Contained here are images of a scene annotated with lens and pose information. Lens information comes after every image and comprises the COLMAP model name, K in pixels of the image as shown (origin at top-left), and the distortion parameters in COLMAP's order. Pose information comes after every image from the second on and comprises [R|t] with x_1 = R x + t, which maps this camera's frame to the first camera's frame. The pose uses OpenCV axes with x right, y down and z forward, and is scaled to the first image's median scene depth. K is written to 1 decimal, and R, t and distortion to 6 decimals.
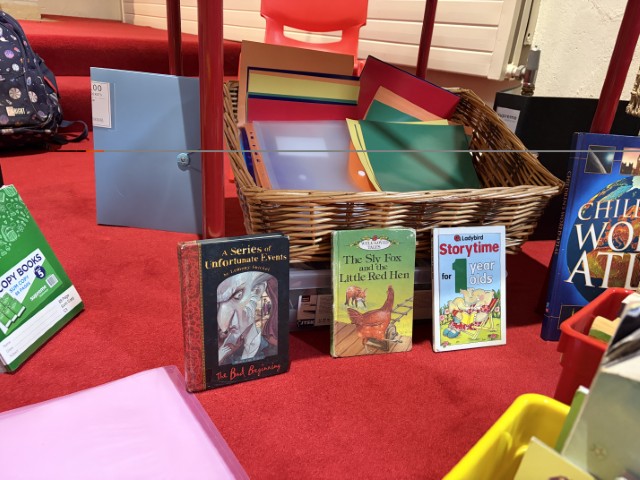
lens RADIAL K [[489.5, 0, 317.6], [0, 489.5, 239.5], [0, 0, 1]] dist [0.046199, -0.042443]
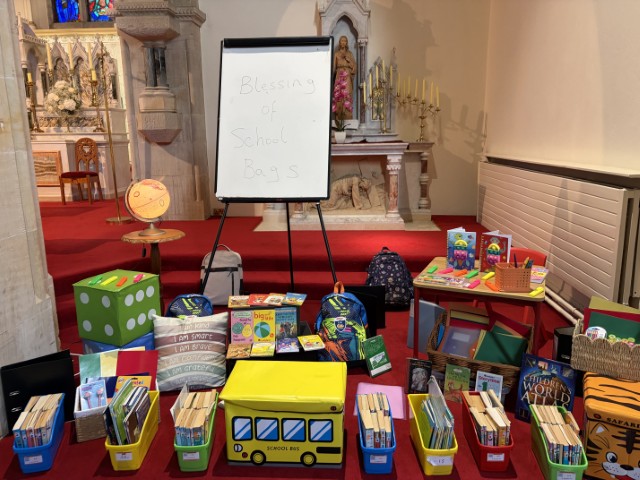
lens RADIAL K [[489.5, 0, 317.2], [0, 489.5, 235.7], [0, 0, 1]] dist [0.046199, -0.042443]
pose [[0.723943, 0.057217, -0.687483, 1.726127], [-0.216709, 0.964969, -0.147892, -0.180395], [0.654938, 0.256049, 0.710982, -2.430030]]
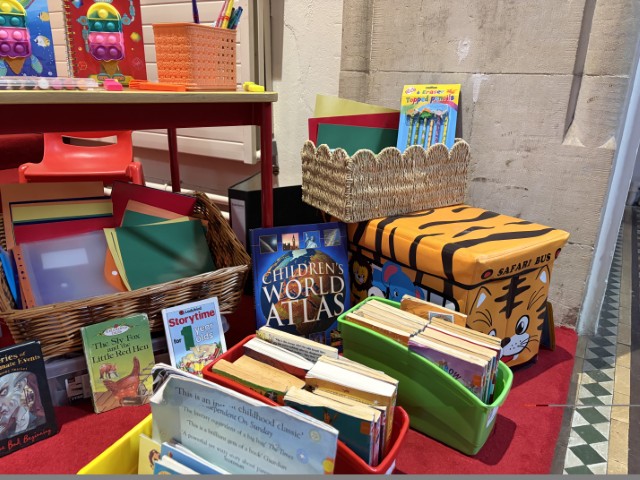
lens RADIAL K [[489.5, 0, 317.9], [0, 489.5, 236.4], [0, 0, 1]] dist [0.046199, -0.042443]
pose [[0.946609, -0.149789, 0.285471, 0.281724], [0.173094, 0.983191, -0.058082, -0.068769], [-0.271973, 0.104394, 0.956626, -0.504394]]
